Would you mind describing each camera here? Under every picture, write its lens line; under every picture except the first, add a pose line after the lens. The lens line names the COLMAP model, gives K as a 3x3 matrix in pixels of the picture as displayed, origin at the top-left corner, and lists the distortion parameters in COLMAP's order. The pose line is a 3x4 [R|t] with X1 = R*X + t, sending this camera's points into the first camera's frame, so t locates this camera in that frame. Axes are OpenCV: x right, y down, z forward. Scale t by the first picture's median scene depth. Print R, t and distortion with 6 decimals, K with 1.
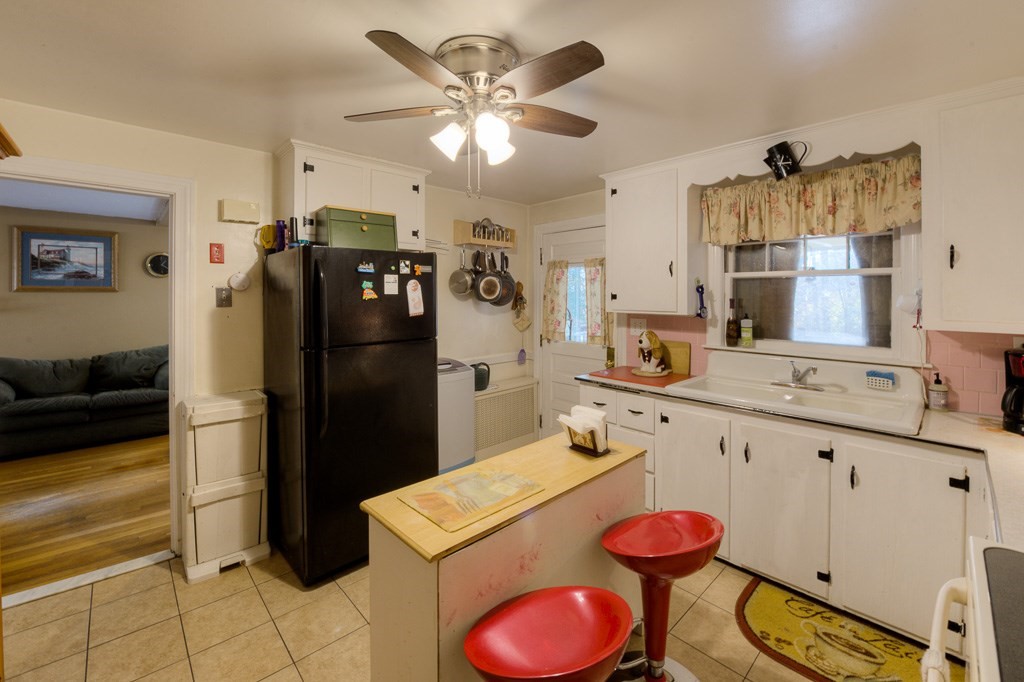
lens RADIAL K [[423.4, 0, 510.9], [0, 423.4, 297.6], [0, 0, 1]] dist [-0.013710, -0.000064]
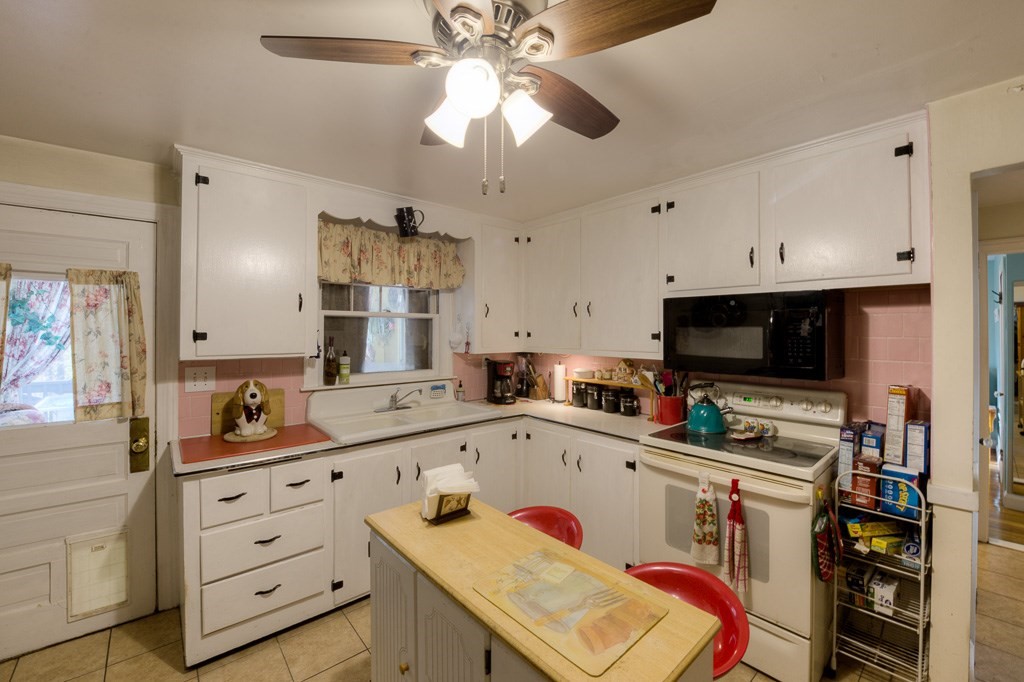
lens RADIAL K [[412.4, 0, 510.8], [0, 412.4, 326.3], [0, 0, 1]] dist [-0.014379, -0.000025]
pose [[0.038580, 0.010080, 0.999205, -0.445476], [0.005044, 0.999934, -0.010283, -0.010308], [-0.999243, 0.005437, 0.038527, 0.570270]]
